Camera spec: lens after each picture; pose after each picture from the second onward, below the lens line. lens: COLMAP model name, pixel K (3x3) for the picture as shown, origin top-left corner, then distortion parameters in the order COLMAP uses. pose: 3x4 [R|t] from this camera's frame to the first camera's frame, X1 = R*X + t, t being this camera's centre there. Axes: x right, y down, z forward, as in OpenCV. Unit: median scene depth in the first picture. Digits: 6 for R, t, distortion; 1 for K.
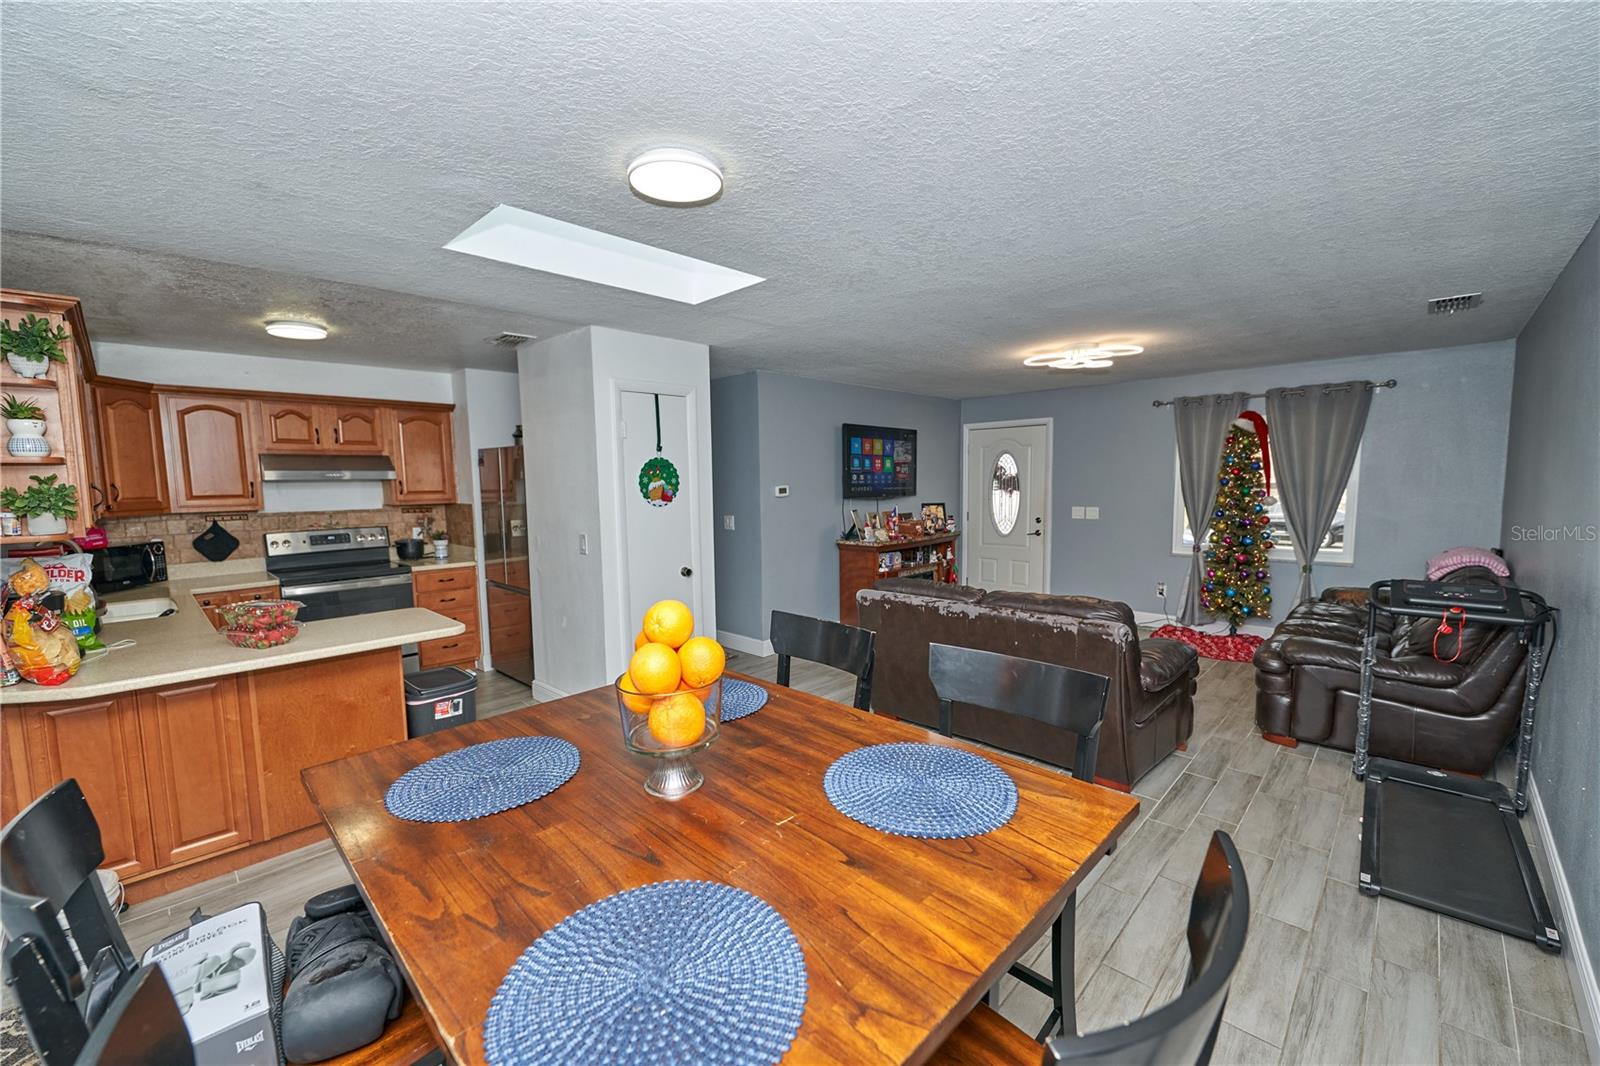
lens RADIAL K [[641.9, 0, 805.3], [0, 641.9, 541.8], [0, 0, 1]] dist [0.011952, -0.007156]
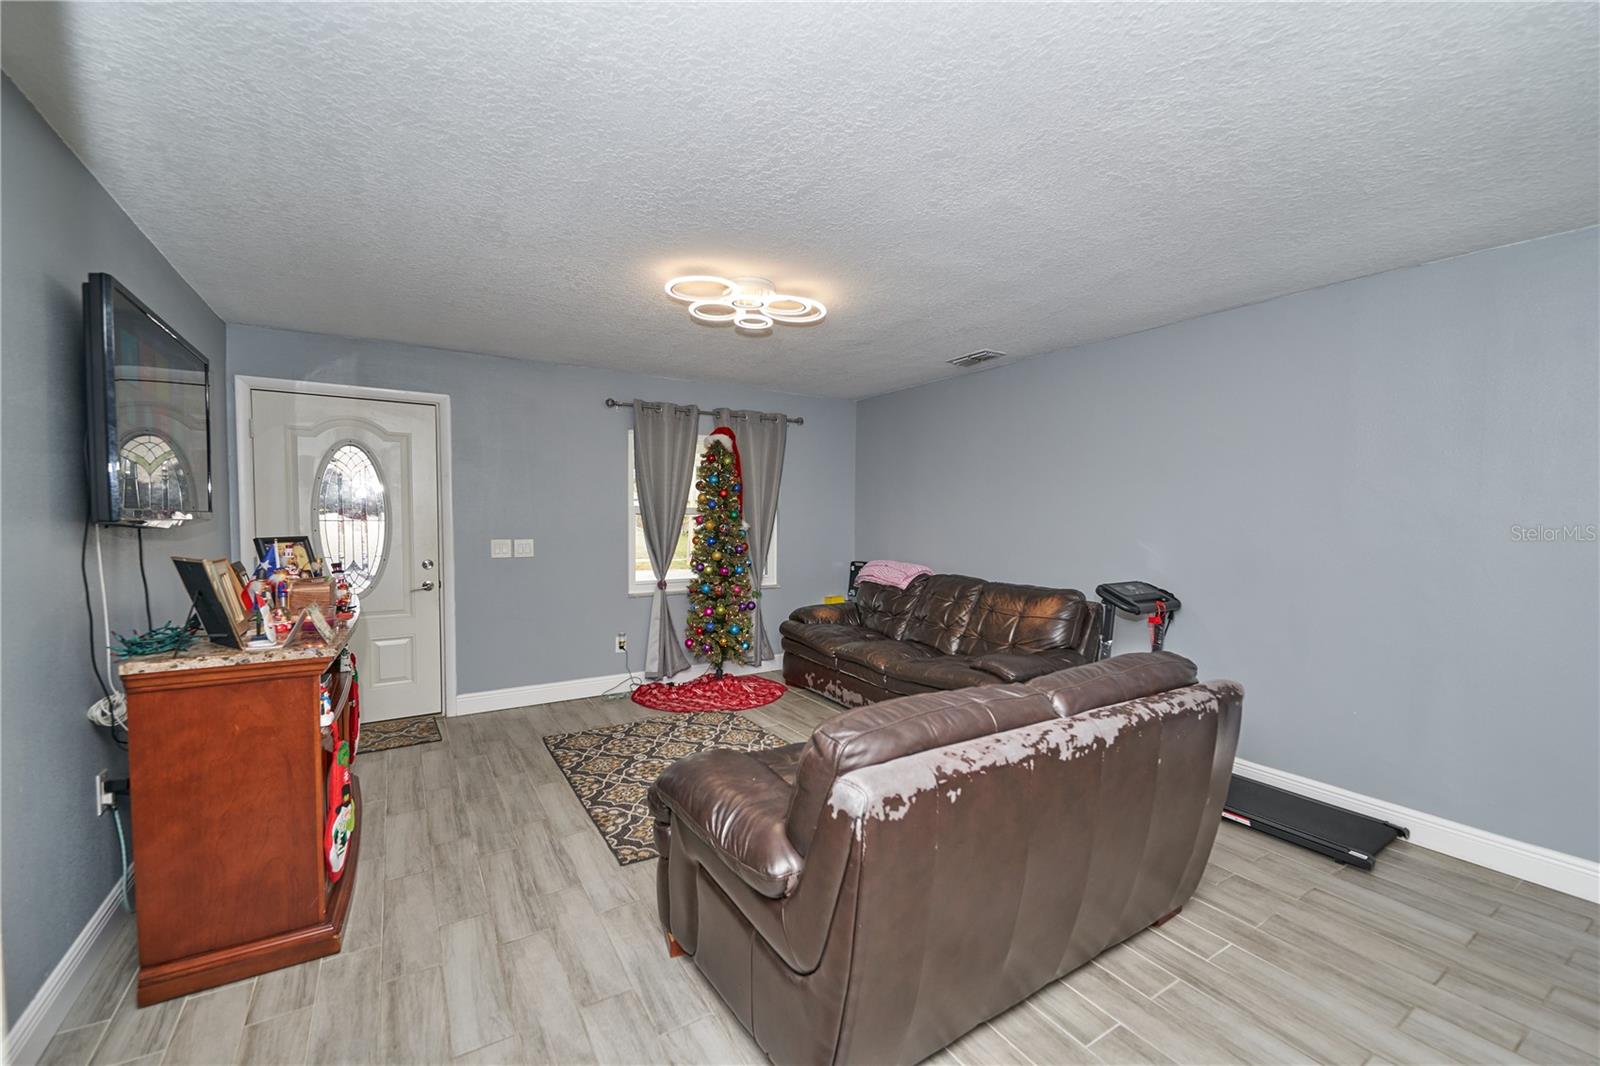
lens RADIAL K [[645.0, 0, 804.7], [0, 645.0, 541.7], [0, 0, 1]] dist [0.010026, -0.006749]
pose [[0.246719, -0.023742, 0.968796, -0.182133], [0.084949, 0.996381, 0.002784, -0.037877], [-0.965357, 0.081612, 0.247843, 0.727898]]
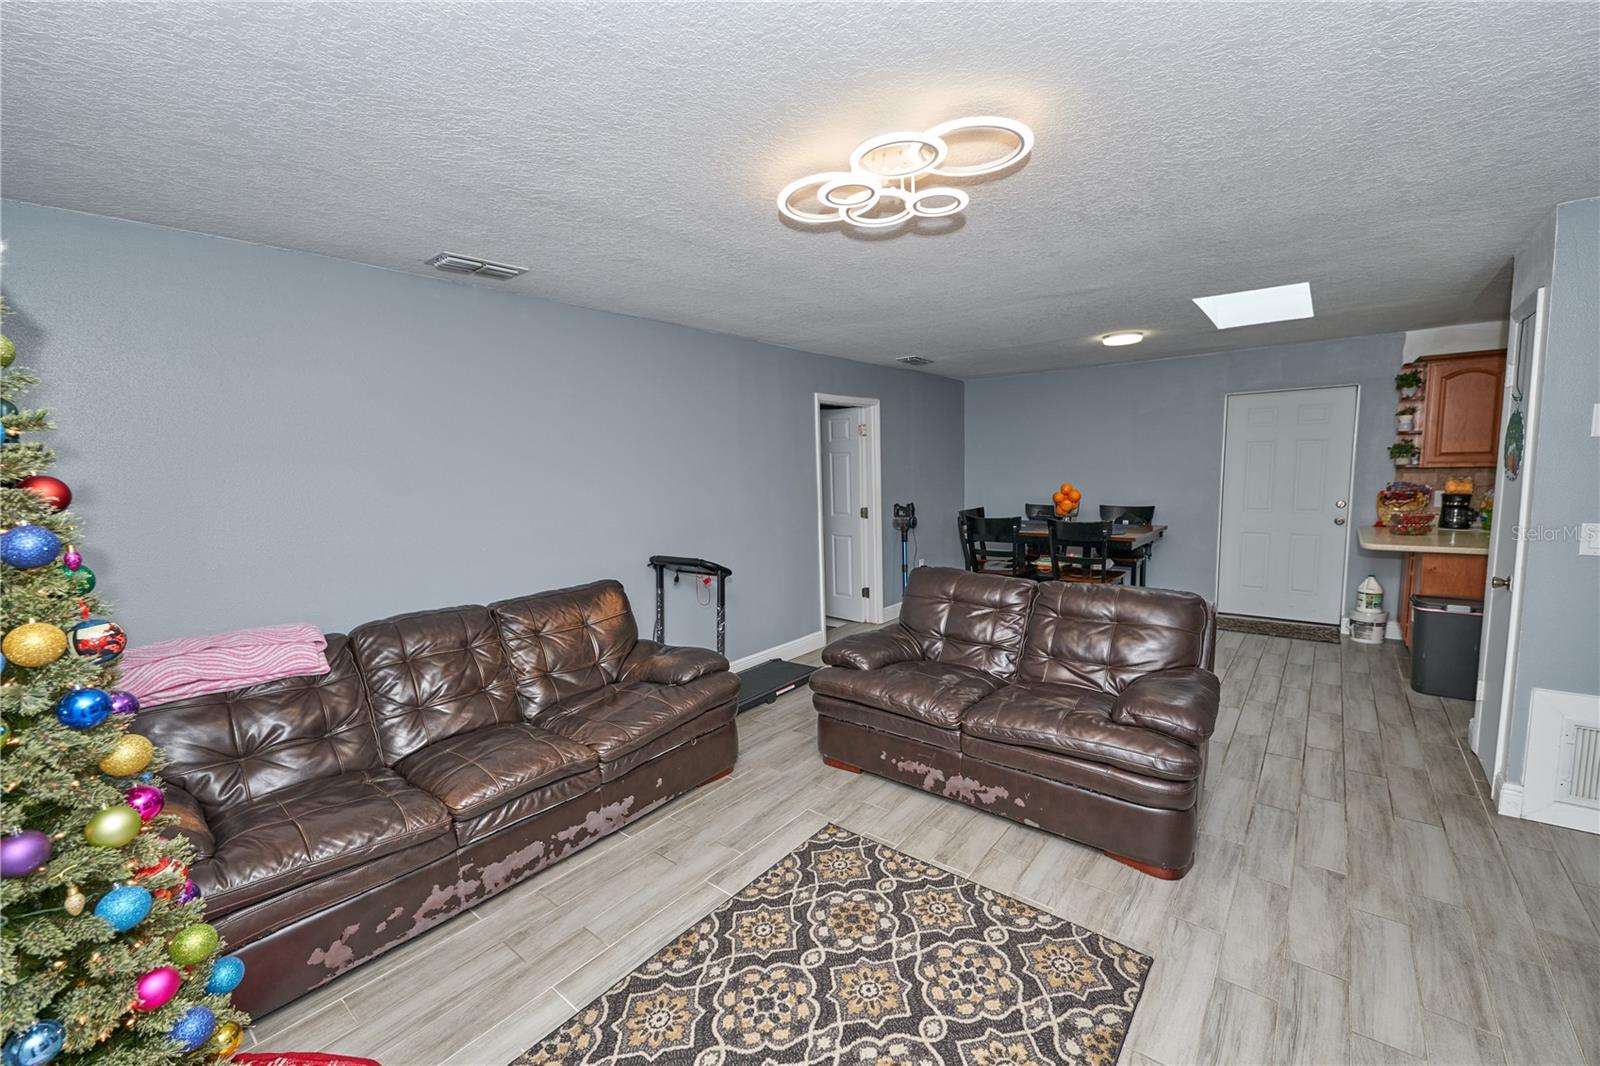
lens RADIAL K [[641.9, 0, 805.3], [0, 641.9, 541.8], [0, 0, 1]] dist [0.011952, -0.007156]
pose [[-0.995874, 0.054926, -0.072233, 0.478380], [0.037900, 0.975017, 0.218874, -0.138264], [0.082450, 0.215233, -0.973076, 1.311540]]
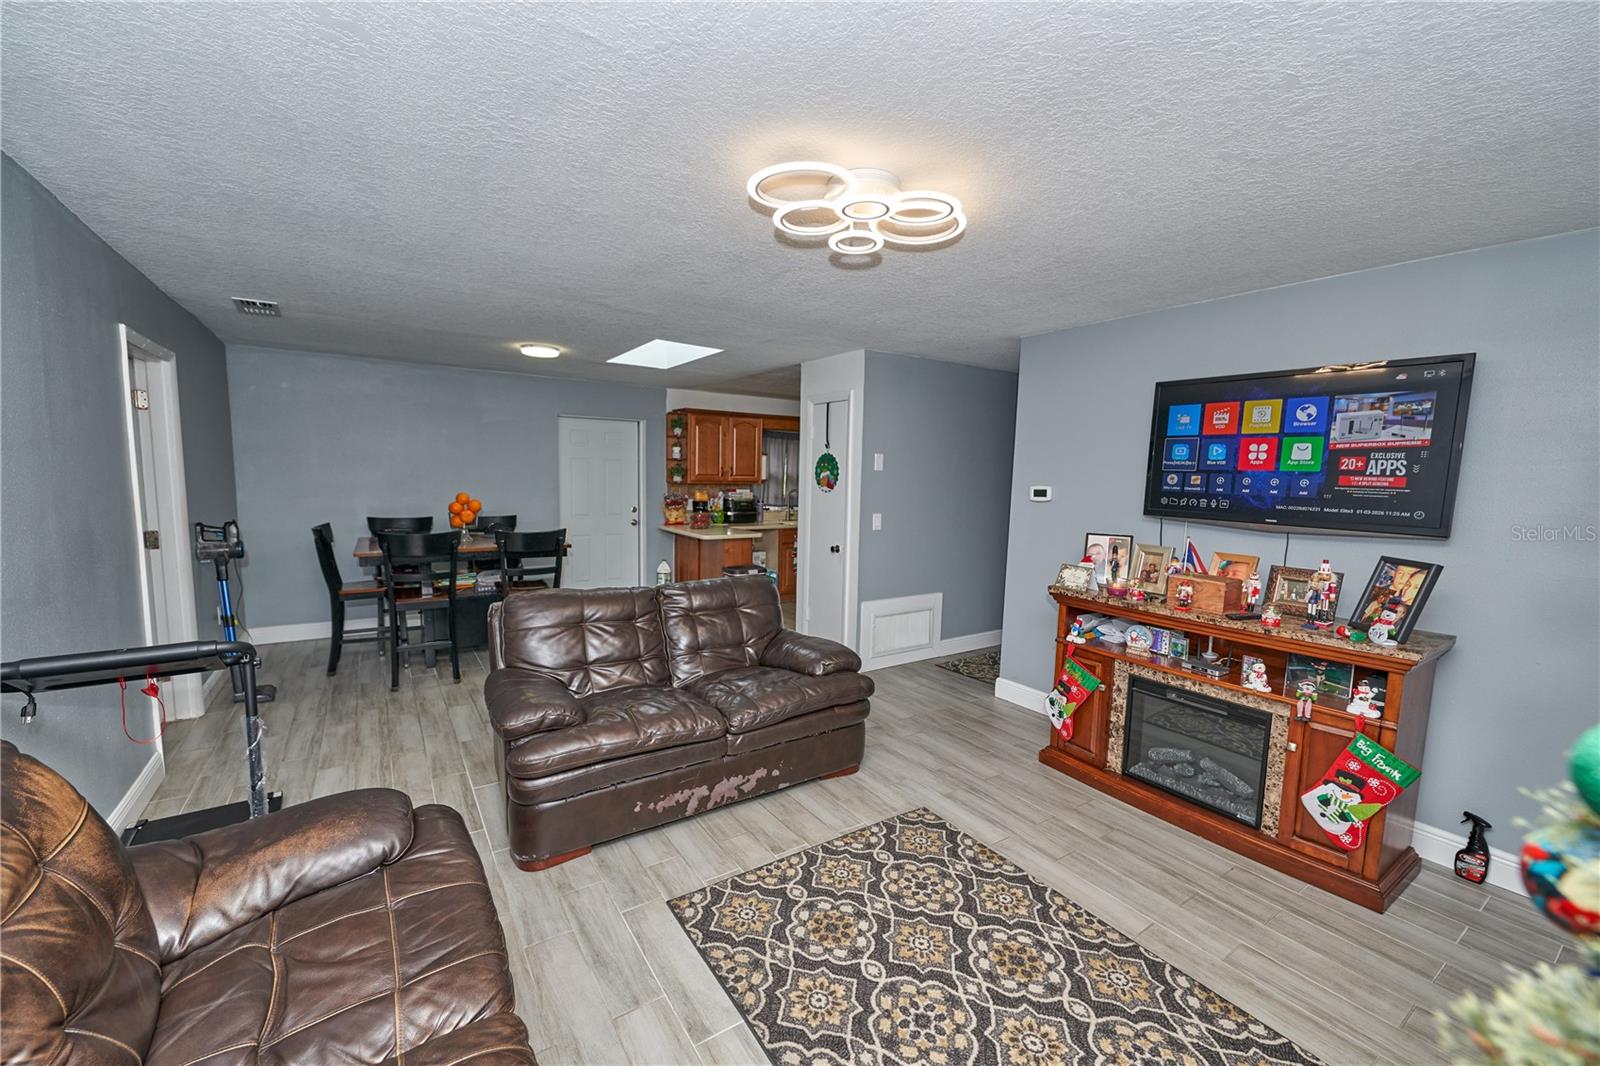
lens RADIAL K [[641.9, 0, 805.3], [0, 641.9, 541.8], [0, 0, 1]] dist [0.011952, -0.007156]
pose [[-0.215844, 0.117827, -0.969293, 0.815854], [-0.115722, 0.982609, 0.145215, -0.110223], [0.969546, 0.143512, -0.198455, 0.983363]]
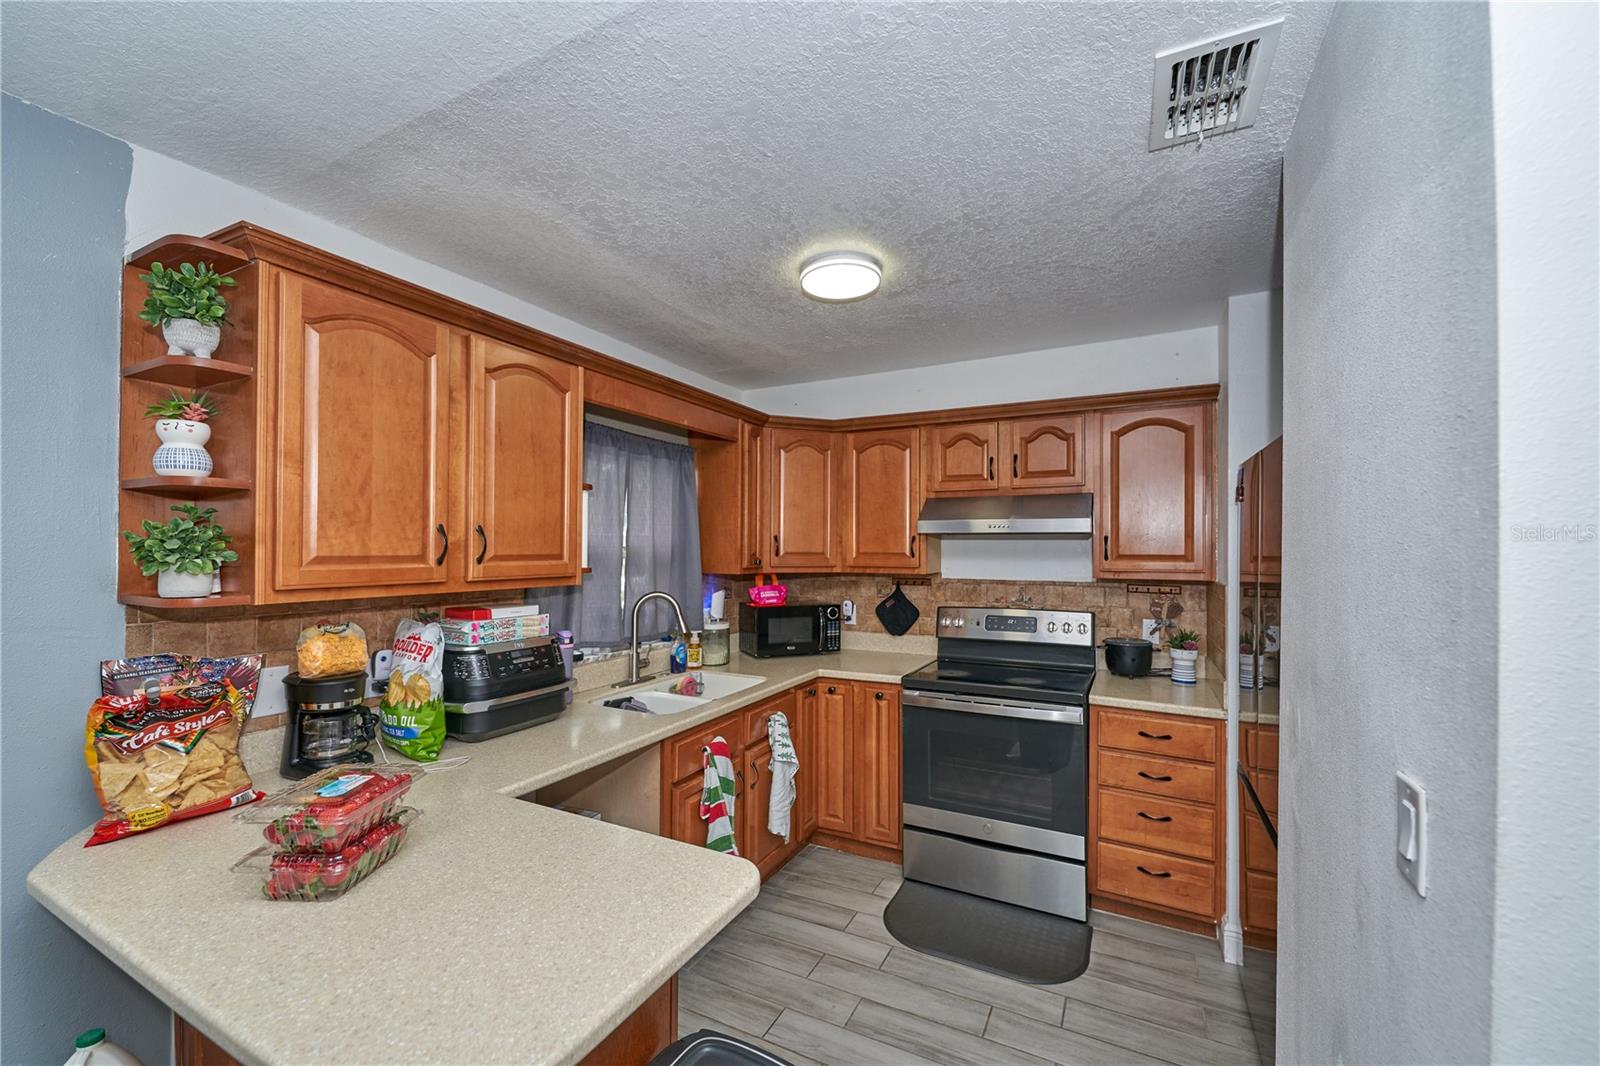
lens RADIAL K [[639.6, 0, 806.3], [0, 639.6, 543.8], [0, 0, 1]] dist [0.009855, -0.006838]
pose [[0.282708, 0.008601, -0.959168, -0.162255], [-0.103551, 0.994390, -0.021604, -0.047892], [0.953600, 0.105430, 0.282012, 0.587386]]
